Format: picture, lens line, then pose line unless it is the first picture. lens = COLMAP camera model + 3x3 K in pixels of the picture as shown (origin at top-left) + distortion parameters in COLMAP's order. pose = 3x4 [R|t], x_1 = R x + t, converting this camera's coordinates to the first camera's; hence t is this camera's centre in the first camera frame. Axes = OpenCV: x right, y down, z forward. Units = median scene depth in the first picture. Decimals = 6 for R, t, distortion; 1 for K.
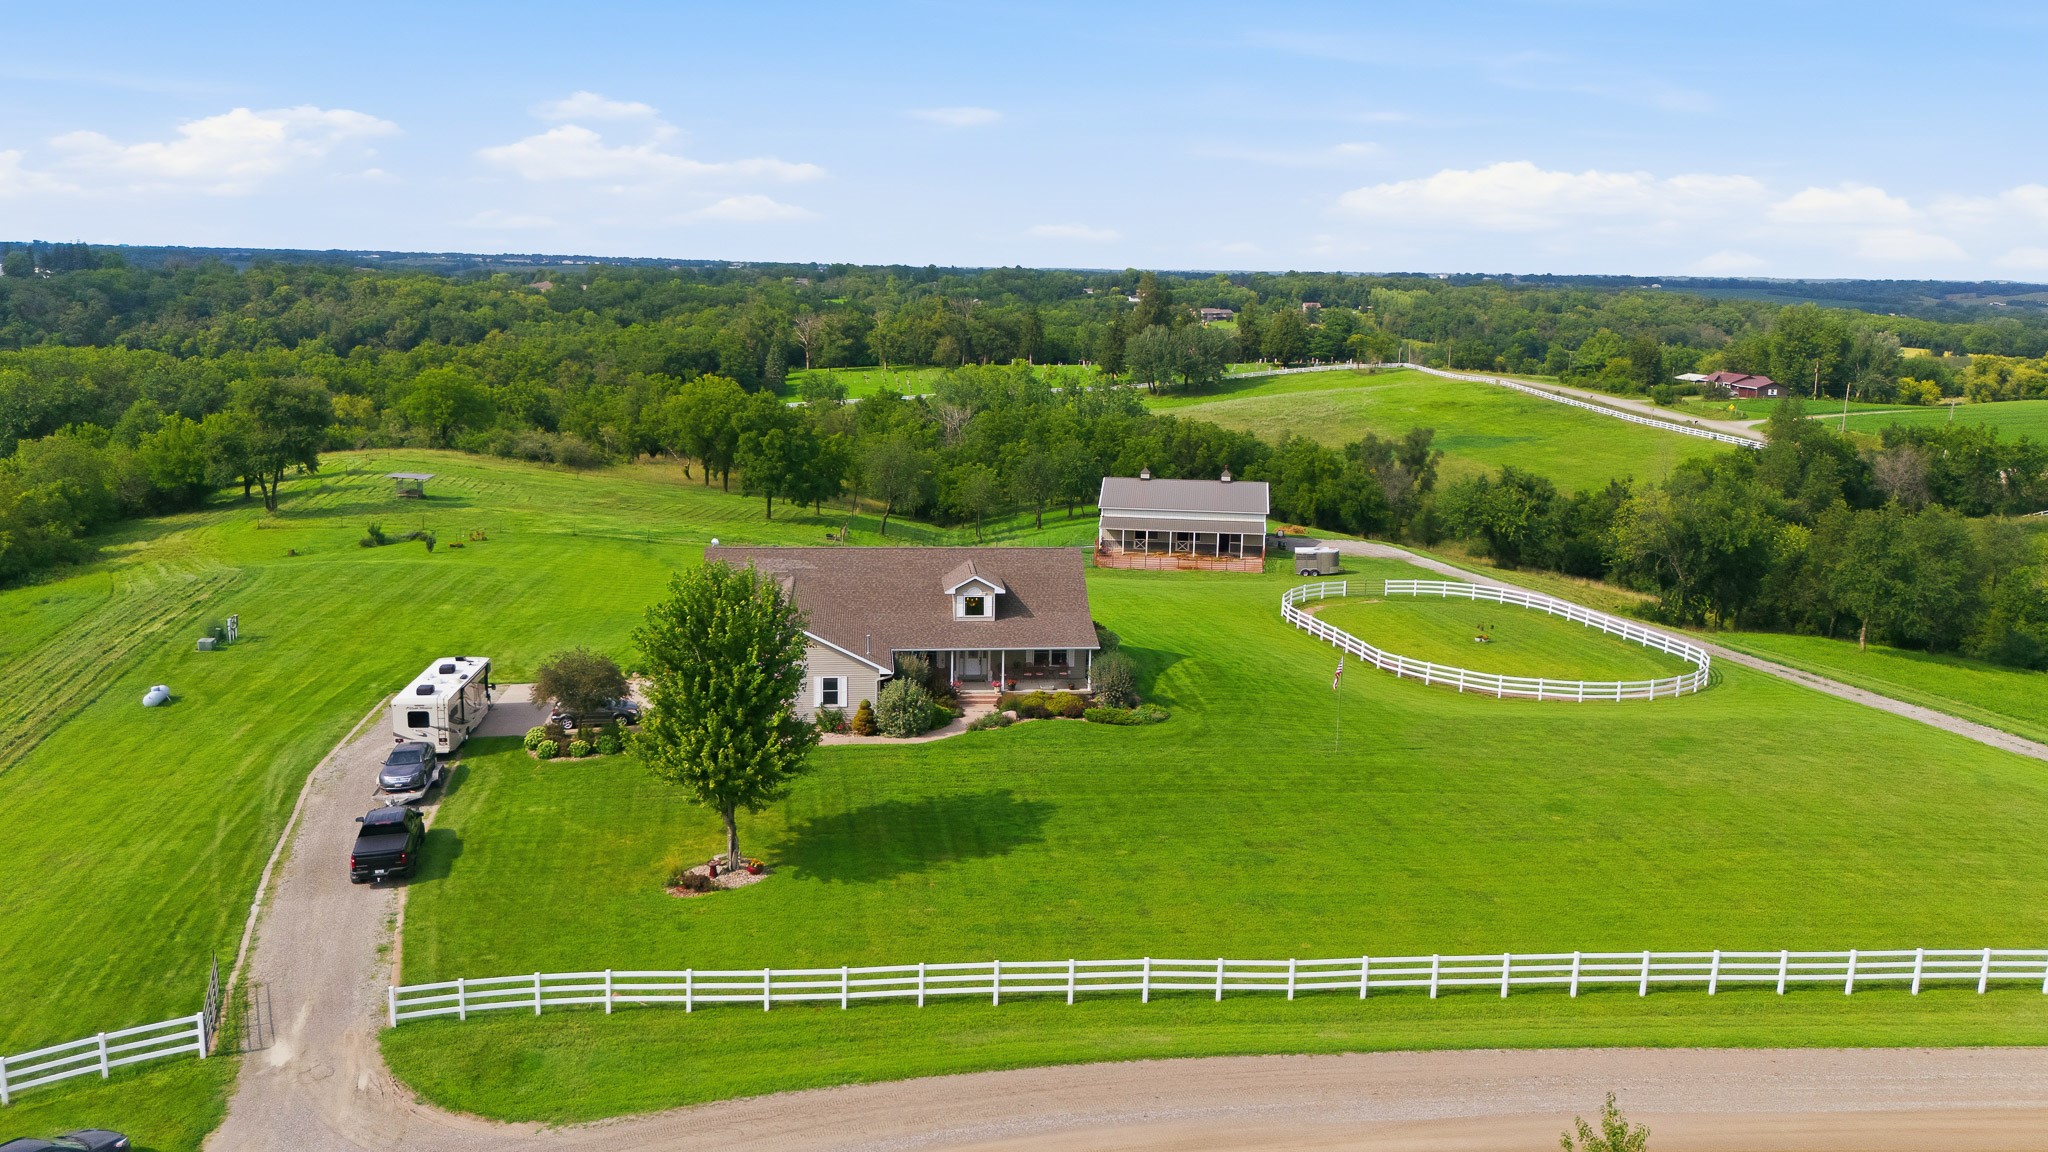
lens RADIAL K [[1438.6, 0, 1024.0], [0, 1438.6, 576.0], [0, 0, 1]] dist [0.014461, -0.002306]
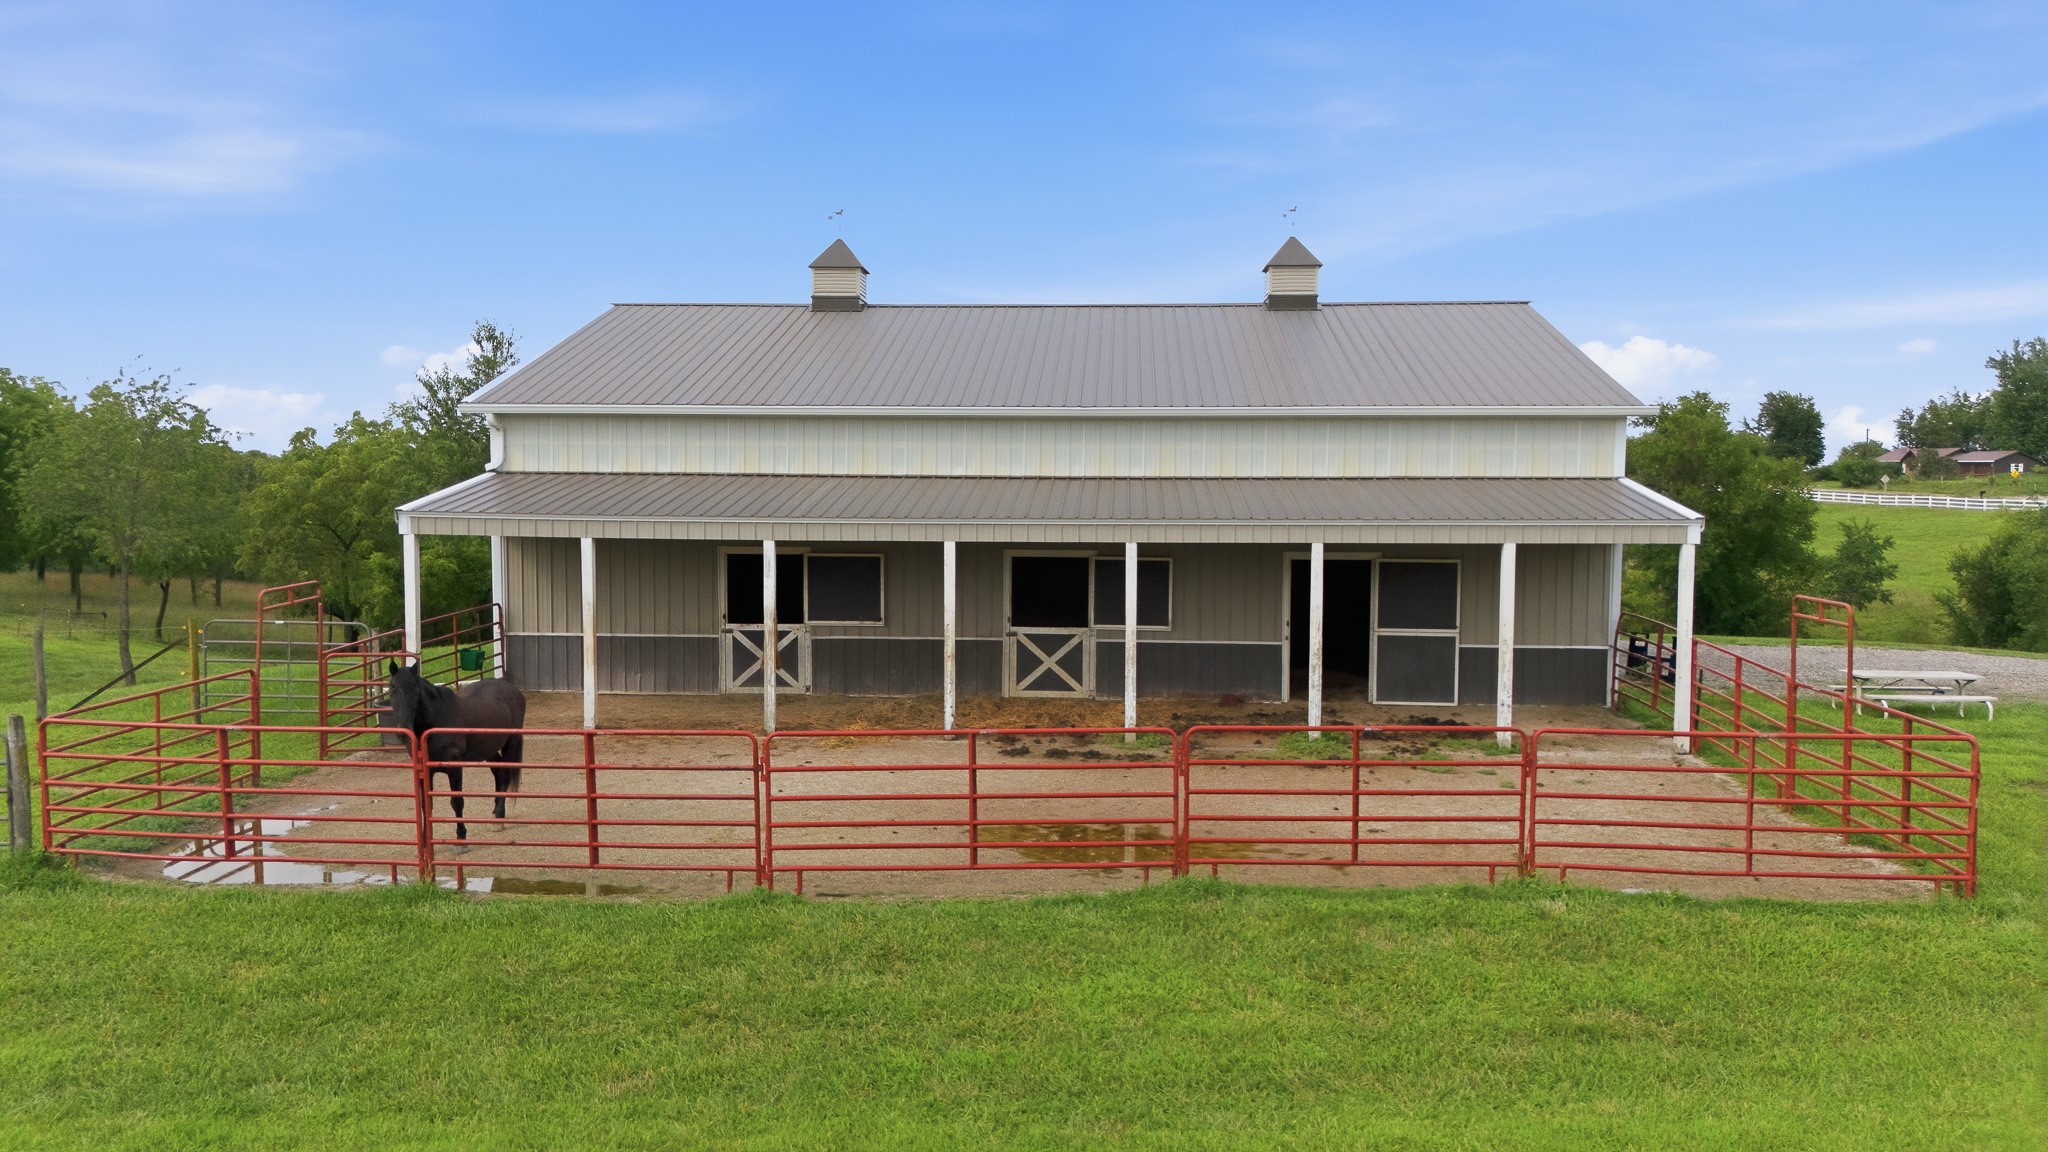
lens RADIAL K [[1438.6, 0, 1024.0], [0, 1438.6, 576.0], [0, 0, 1]] dist [0.014461, -0.002306]
pose [[0.998447, -0.014625, 0.053747, 0.210941], [0.021620, 0.991019, -0.131960, -0.021226], [-0.051334, 0.132917, 0.989797, 1.808638]]
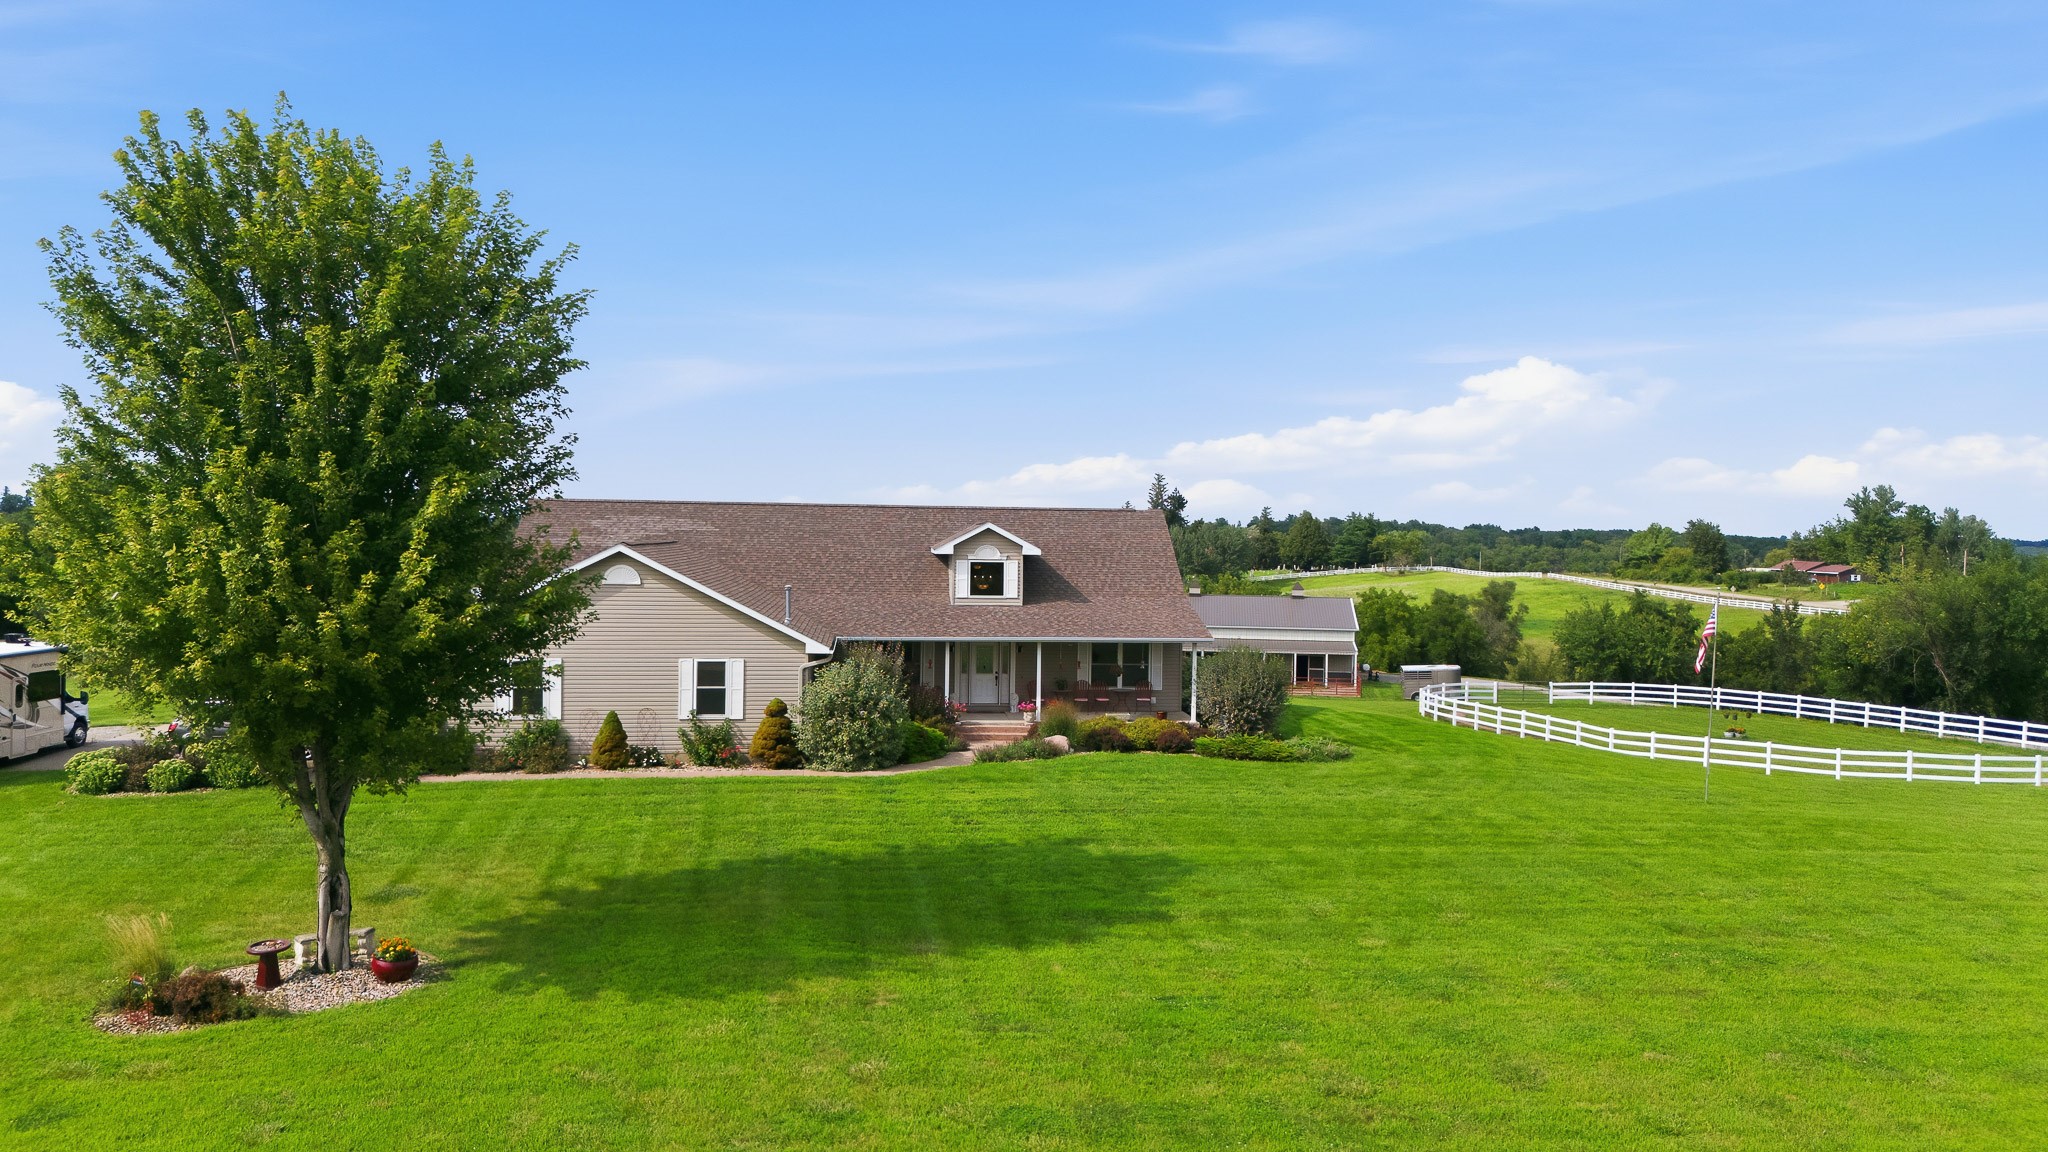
lens RADIAL K [[1438.6, 0, 1024.0], [0, 1438.6, 576.0], [0, 0, 1]] dist [0.014461, -0.002306]
pose [[0.999996, -0.002577, 0.000834, -0.022234], [0.002683, 0.984602, -0.174791, 0.131713], [-0.000371, 0.174793, 0.984605, 0.483586]]
